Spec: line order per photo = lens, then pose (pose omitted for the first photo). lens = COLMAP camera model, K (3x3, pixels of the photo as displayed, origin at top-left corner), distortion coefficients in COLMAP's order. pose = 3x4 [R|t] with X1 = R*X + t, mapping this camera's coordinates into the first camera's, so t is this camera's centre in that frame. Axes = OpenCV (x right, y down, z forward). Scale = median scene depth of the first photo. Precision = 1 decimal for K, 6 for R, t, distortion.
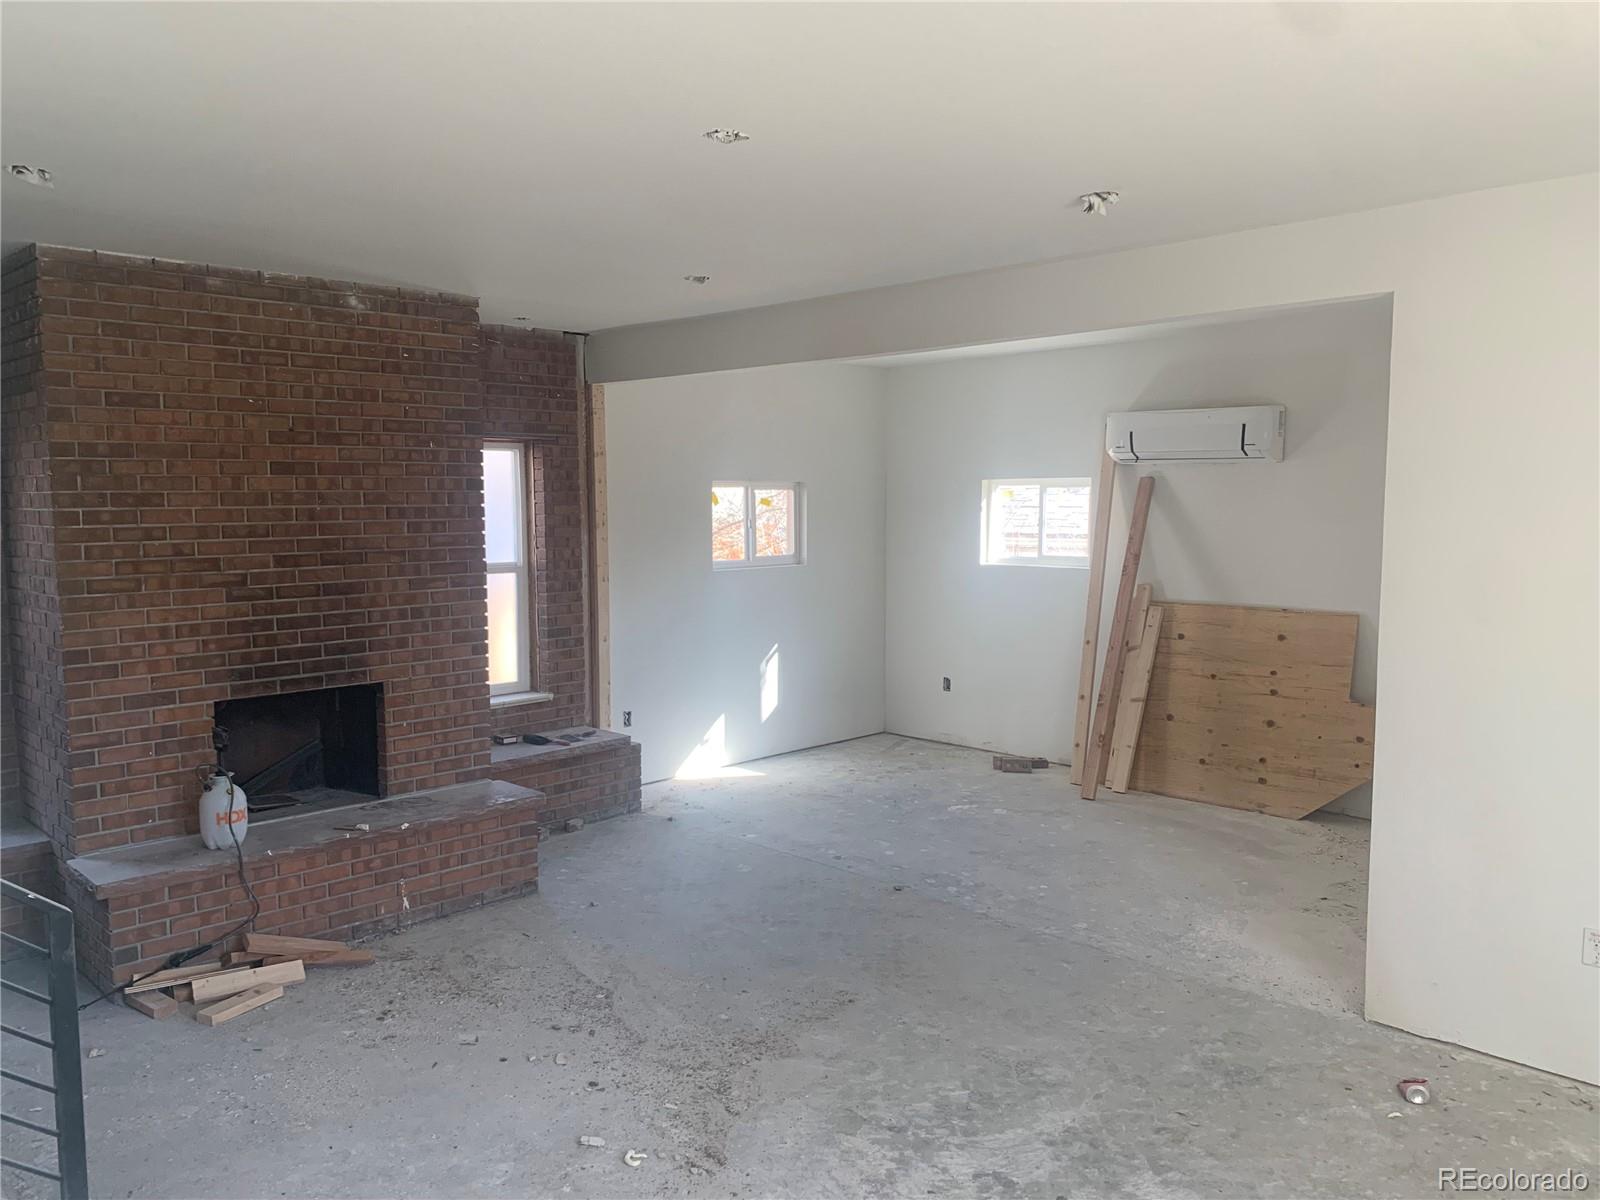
lens RADIAL K [[1221.8, 0, 800.0], [0, 1221.8, 600.0], [0, 0, 1]] dist [-0.003679, -0.002177]
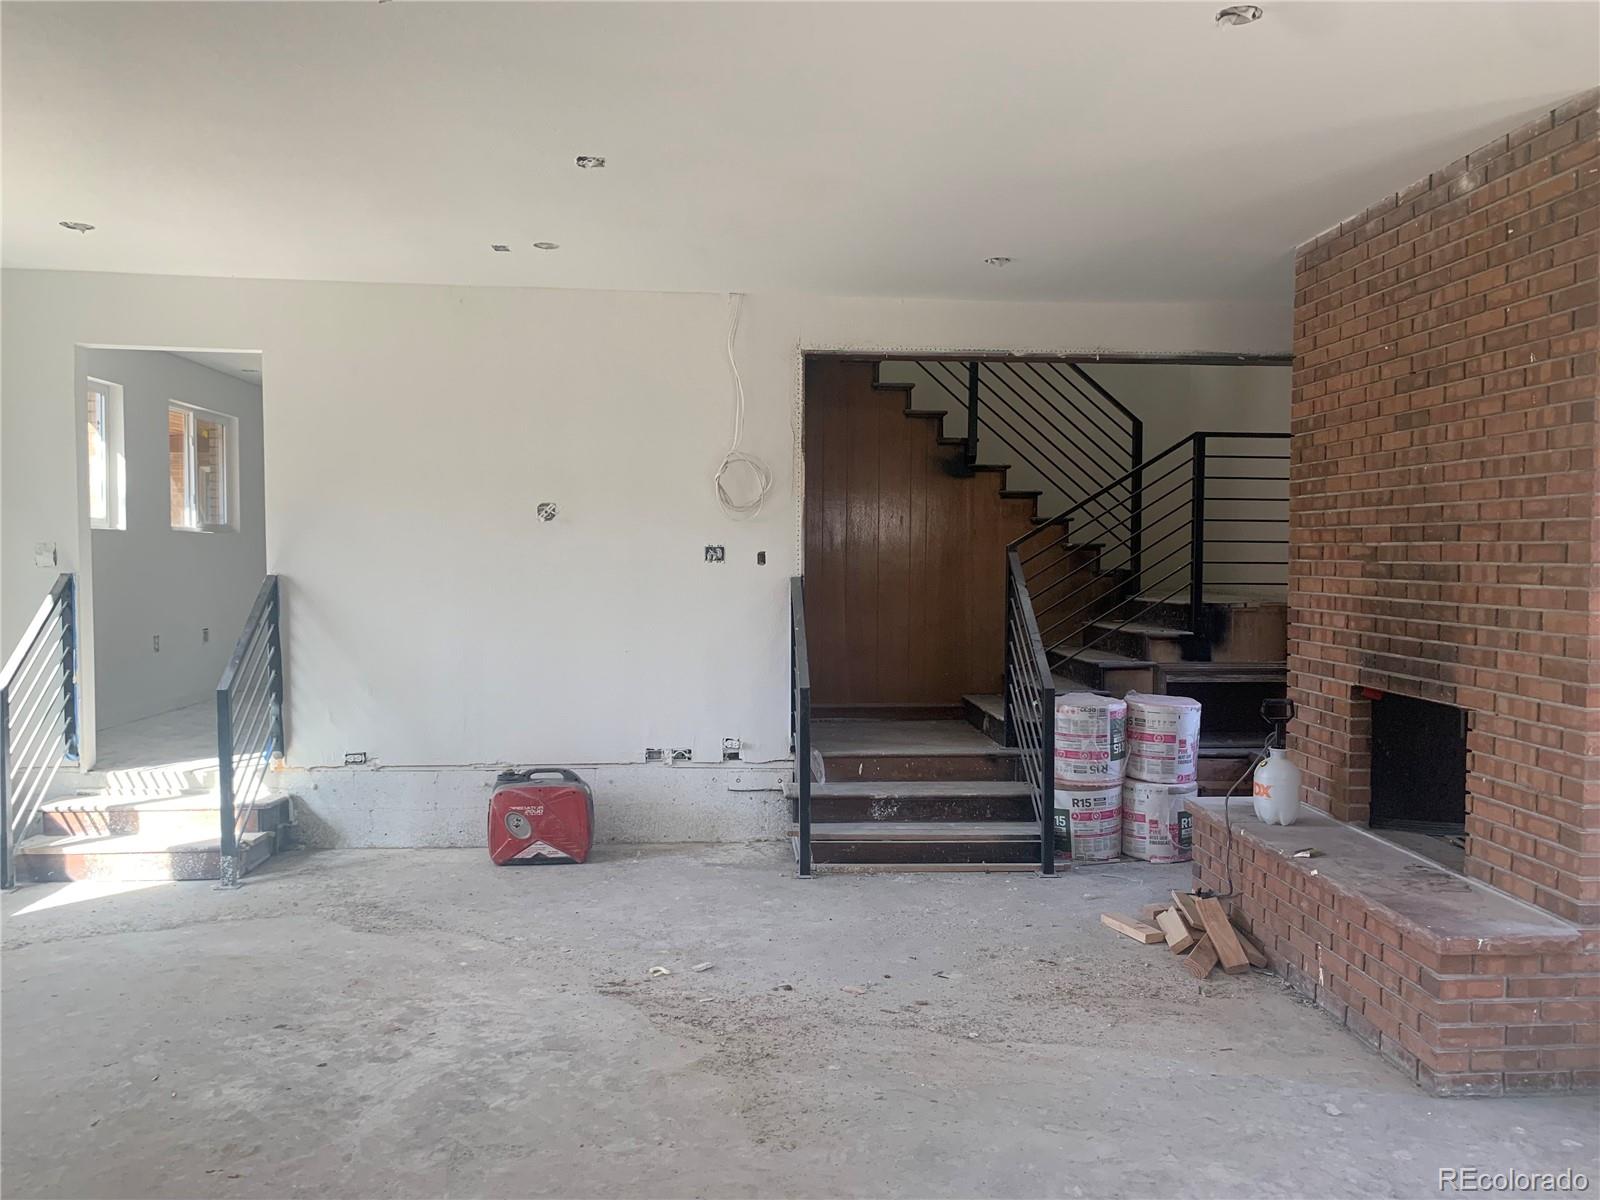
lens RADIAL K [[1225.3, 0, 812.6], [0, 1225.3, 588.3], [0, 0, 1]] dist [0.006317, 0.007547]
pose [[-0.644181, 0.025559, -0.764446, 0.496087], [-0.069802, 0.993307, 0.092031, -0.046238], [0.761681, 0.112645, -0.638085, 1.292336]]
